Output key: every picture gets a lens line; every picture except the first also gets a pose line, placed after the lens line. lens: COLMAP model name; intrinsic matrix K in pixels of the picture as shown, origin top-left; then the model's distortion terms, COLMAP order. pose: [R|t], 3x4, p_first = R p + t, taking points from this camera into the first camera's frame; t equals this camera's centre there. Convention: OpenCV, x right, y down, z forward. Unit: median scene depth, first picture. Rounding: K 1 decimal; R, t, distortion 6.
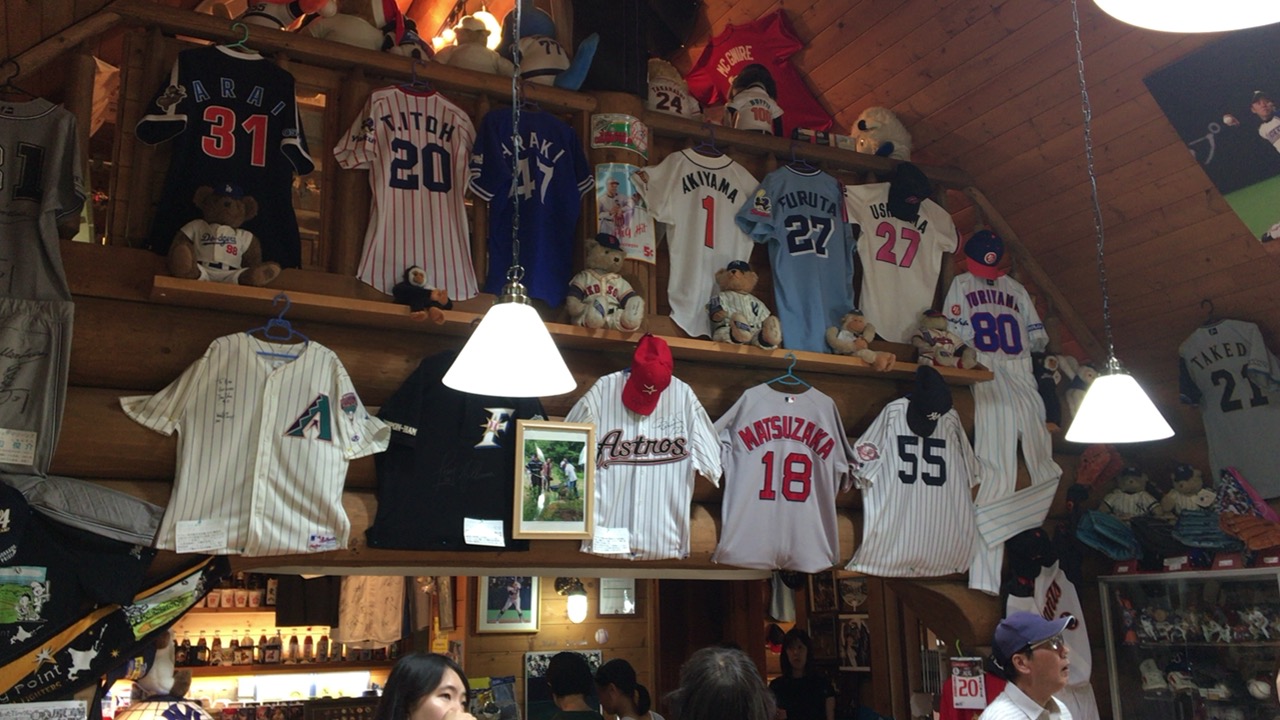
lens RADIAL K [[1140.2, 0, 648.3], [0, 1140.2, 351.2], [0, 0, 1]] dist [0.064196, -0.116173]
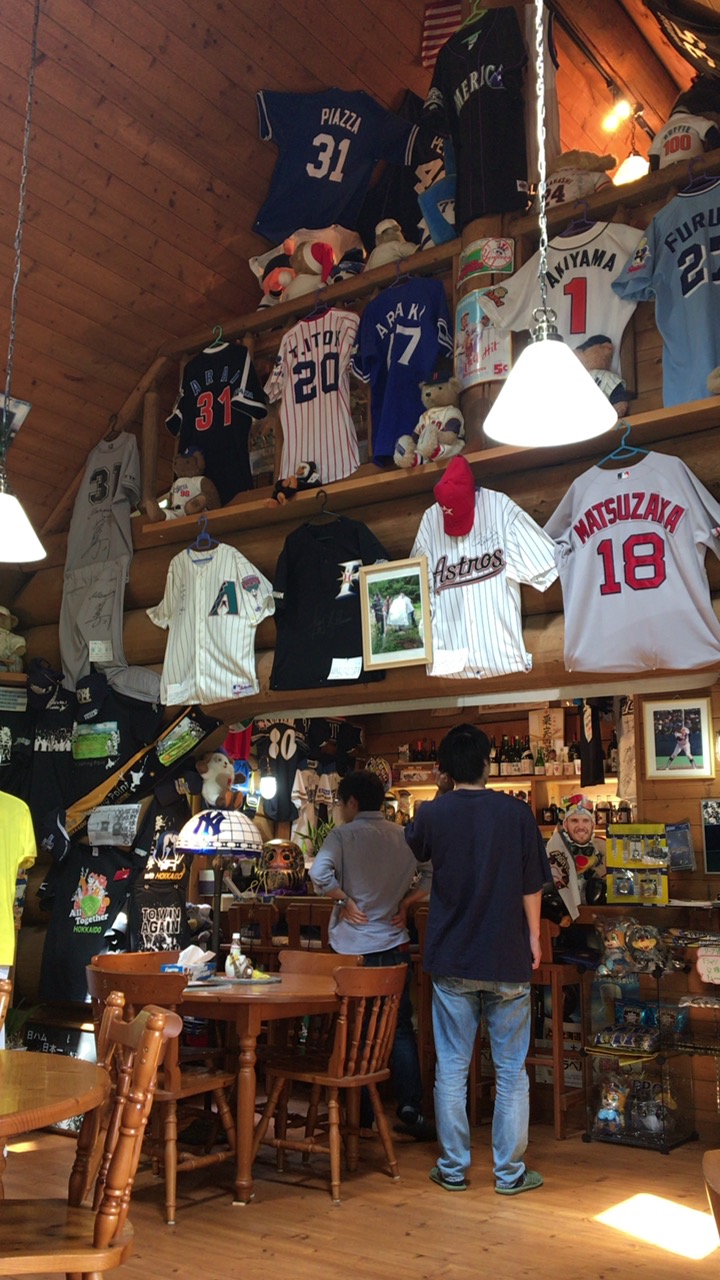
lens RADIAL K [[1140.2, 0, 360.5], [0, 1140.2, 640.3], [0, 0, 1]] dist [0.064196, -0.116173]
pose [[0.463293, -0.155901, -0.872384, 0.824409], [0.188528, 0.979210, -0.074871, 0.206443], [0.865920, -0.129782, 0.483052, 0.429047]]
